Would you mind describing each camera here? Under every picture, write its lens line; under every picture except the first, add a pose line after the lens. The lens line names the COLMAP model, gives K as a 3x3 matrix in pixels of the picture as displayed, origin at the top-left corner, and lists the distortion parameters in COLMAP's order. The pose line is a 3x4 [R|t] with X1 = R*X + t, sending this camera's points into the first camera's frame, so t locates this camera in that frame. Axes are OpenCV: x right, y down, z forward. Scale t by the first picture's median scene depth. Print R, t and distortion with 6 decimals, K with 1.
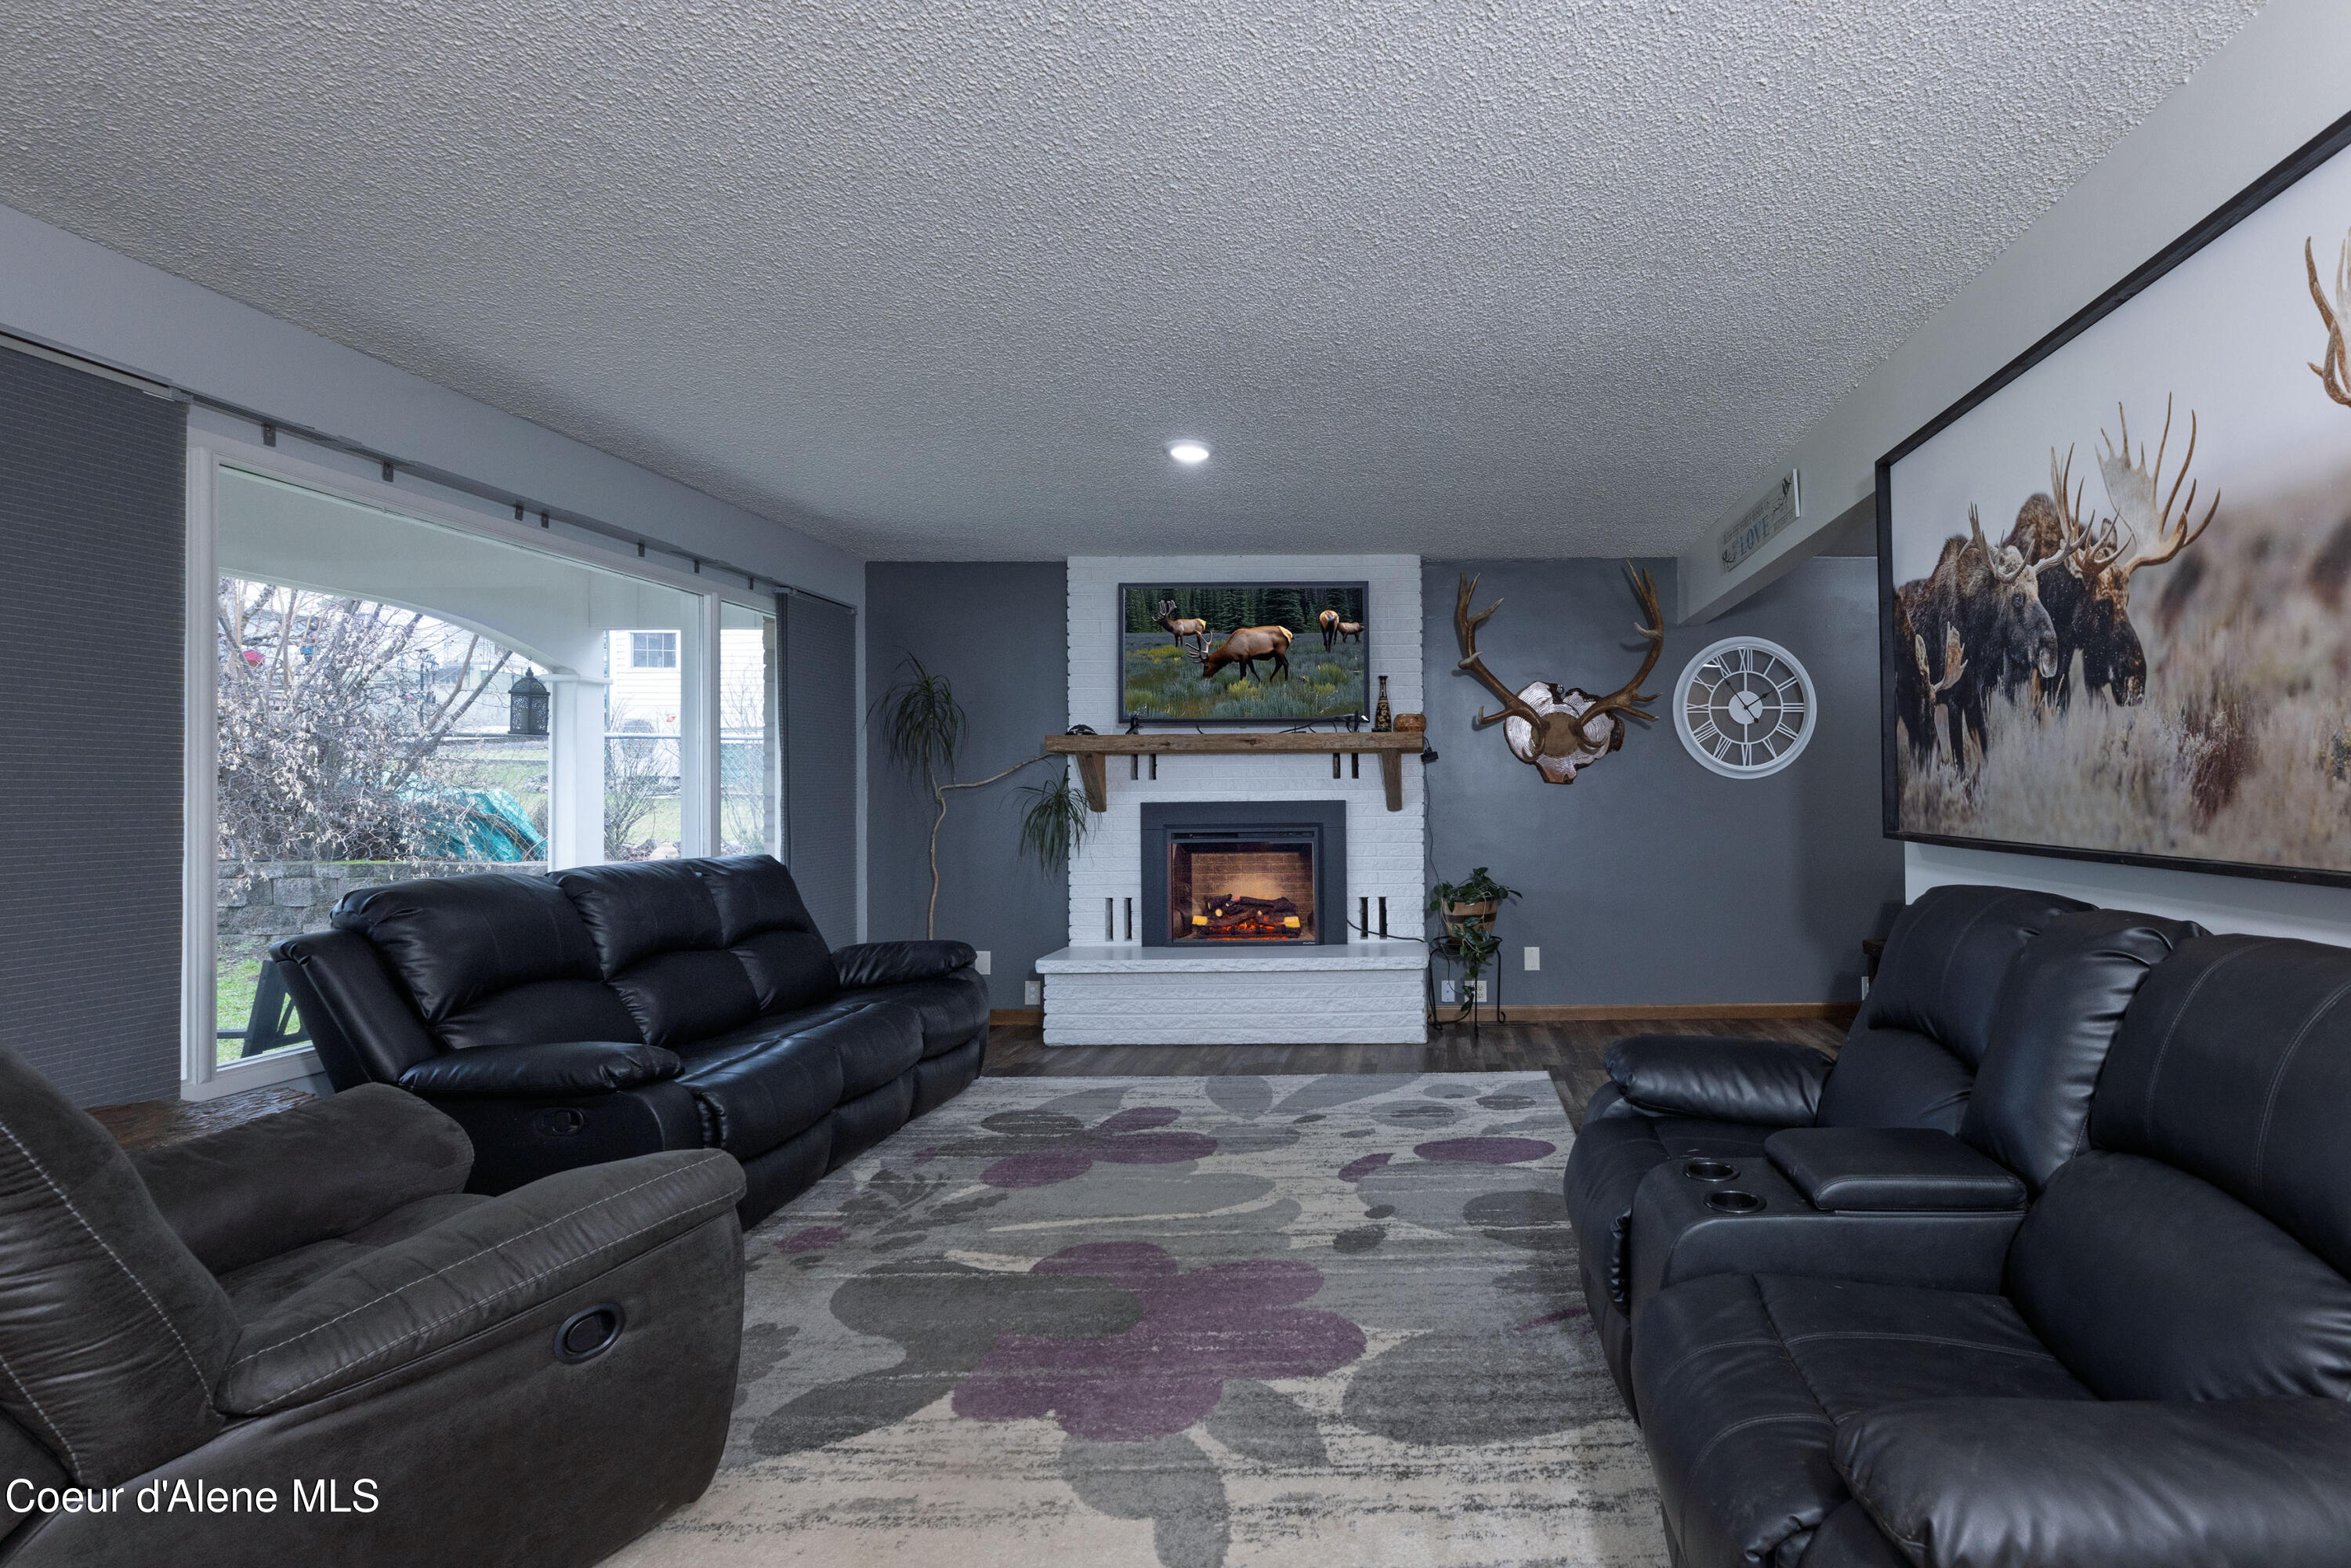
lens RADIAL K [[1121.8, 0, 1455.3], [0, 1121.8, 765.1], [0, 0, 1]] dist [-0.000412, 0.000212]
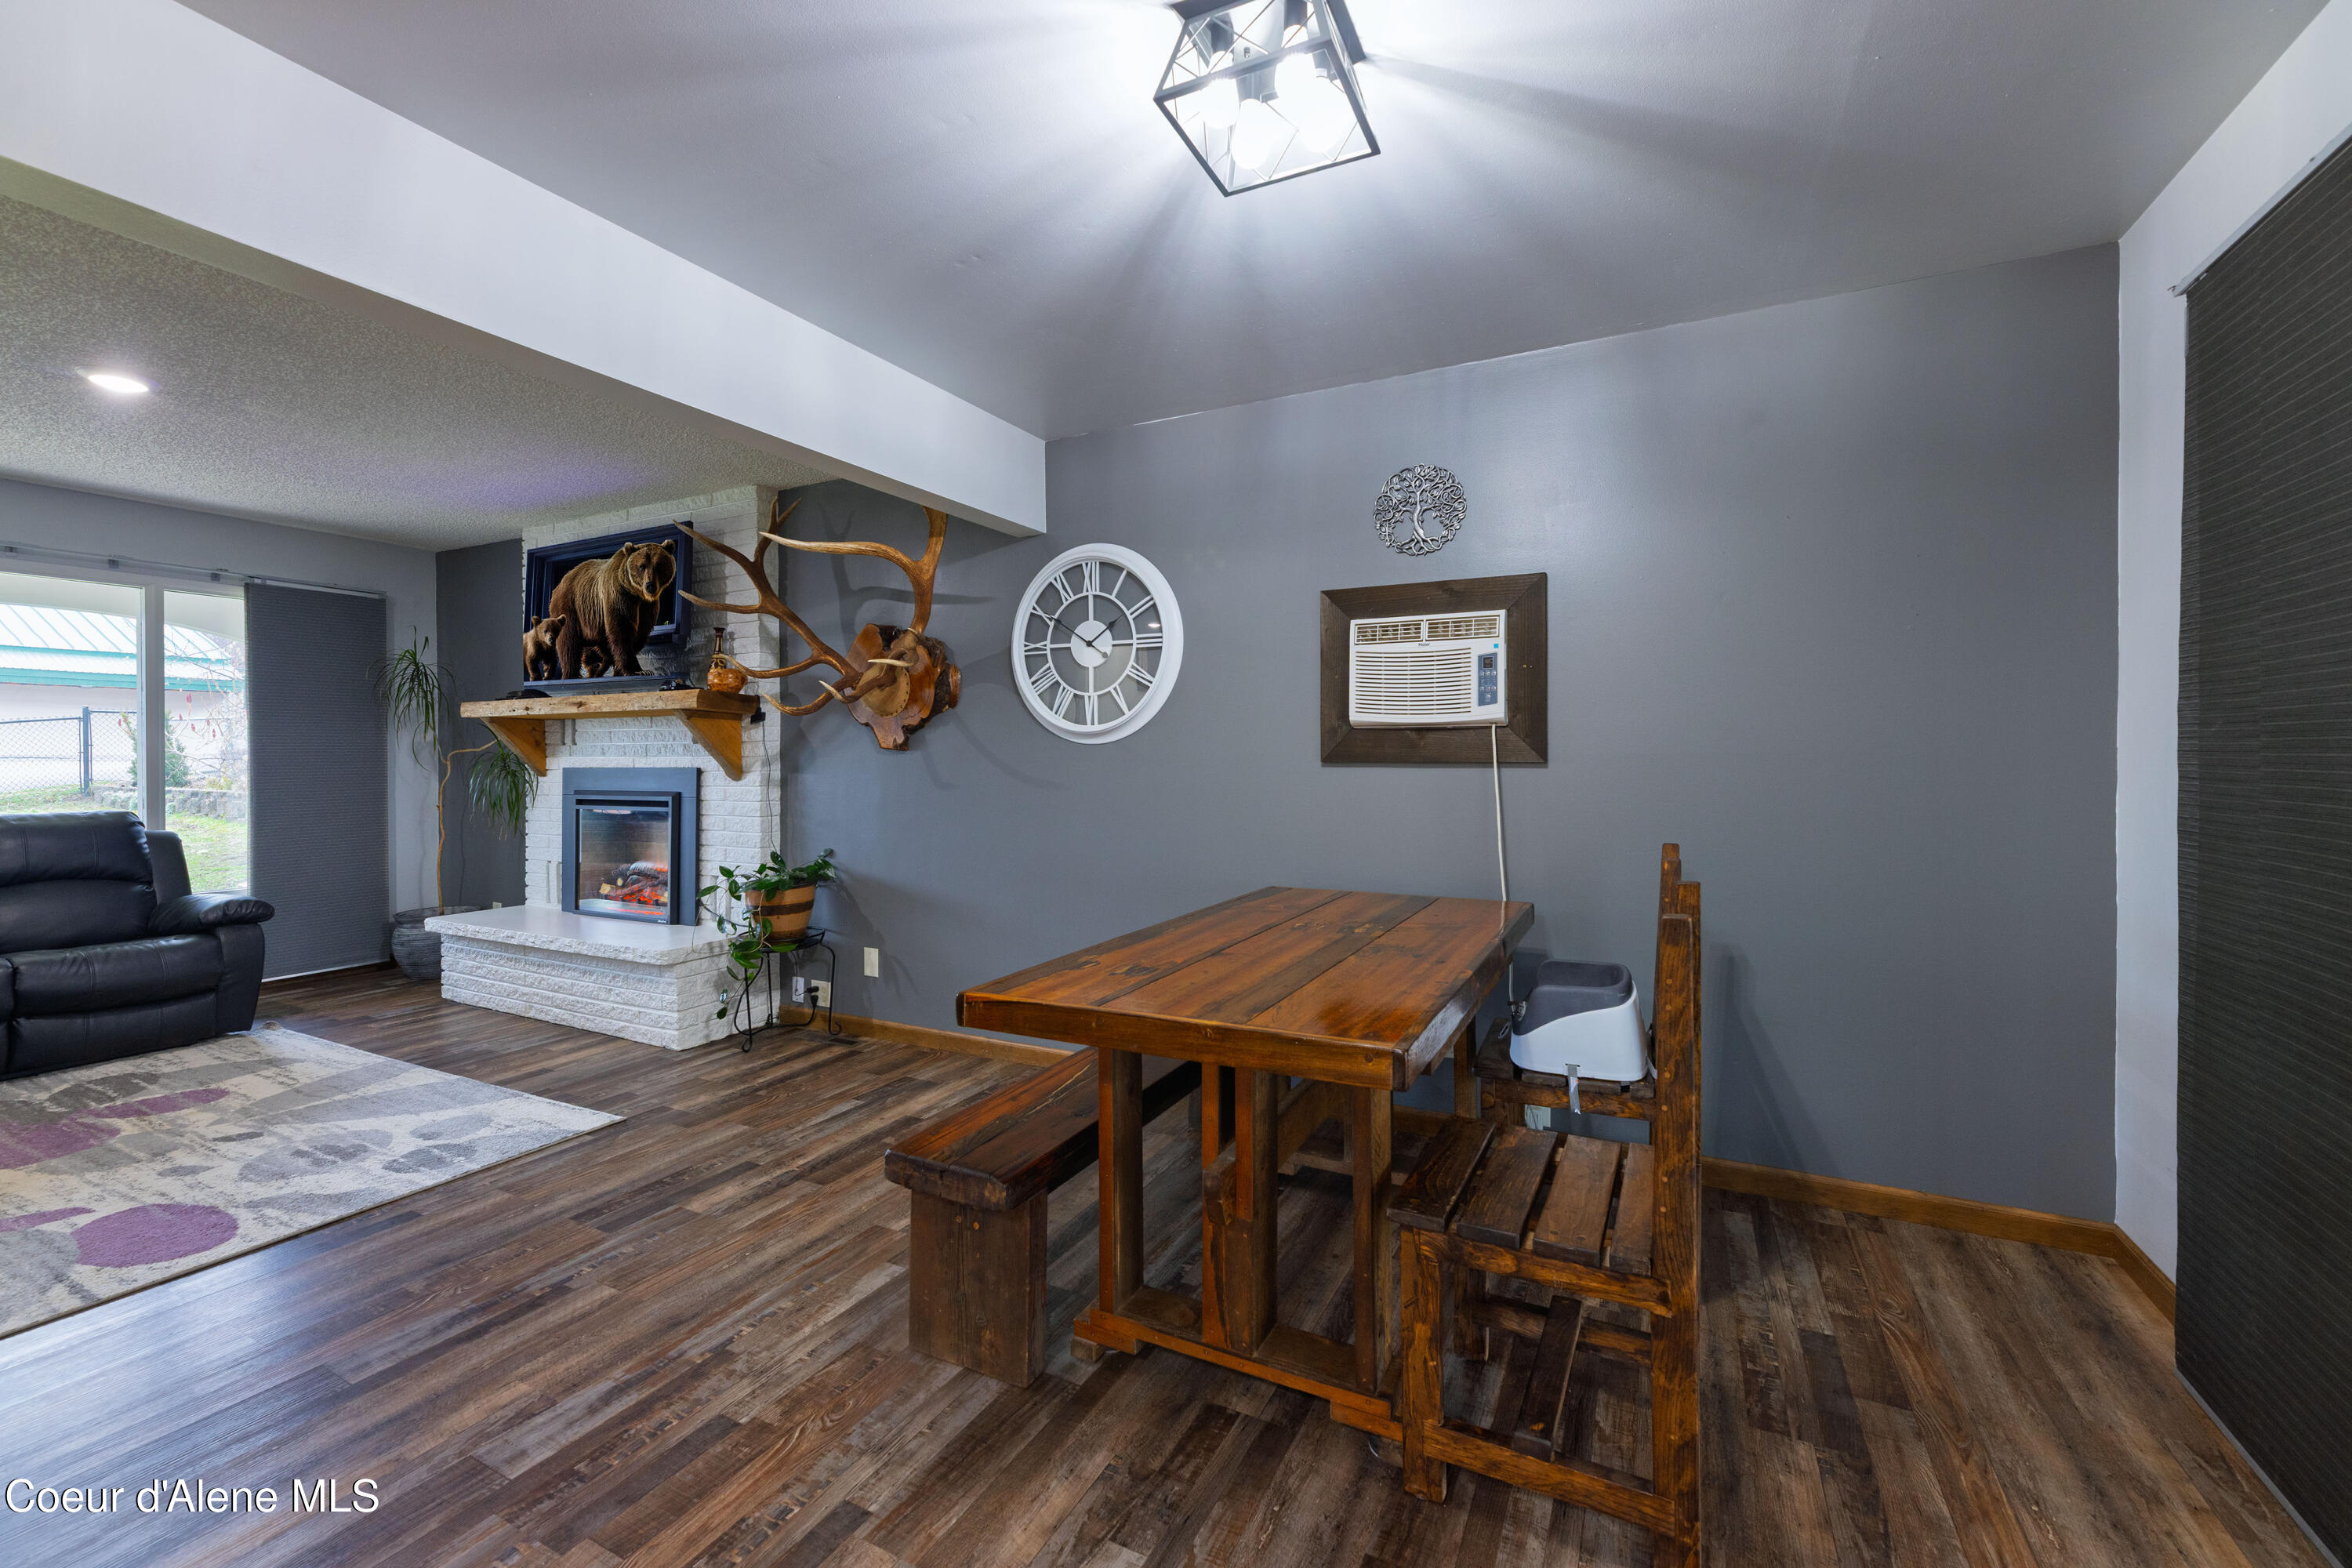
lens RADIAL K [[962.7, 0, 1188.7], [0, 962.7, 777.8], [0, 0, 1]] dist [-0.000607, -0.000071]
pose [[0.886137, 0.013799, -0.463217, 1.369707], [0.008458, 0.998909, 0.045938, 0.015896], [0.463345, -0.044625, 0.885054, 1.103942]]
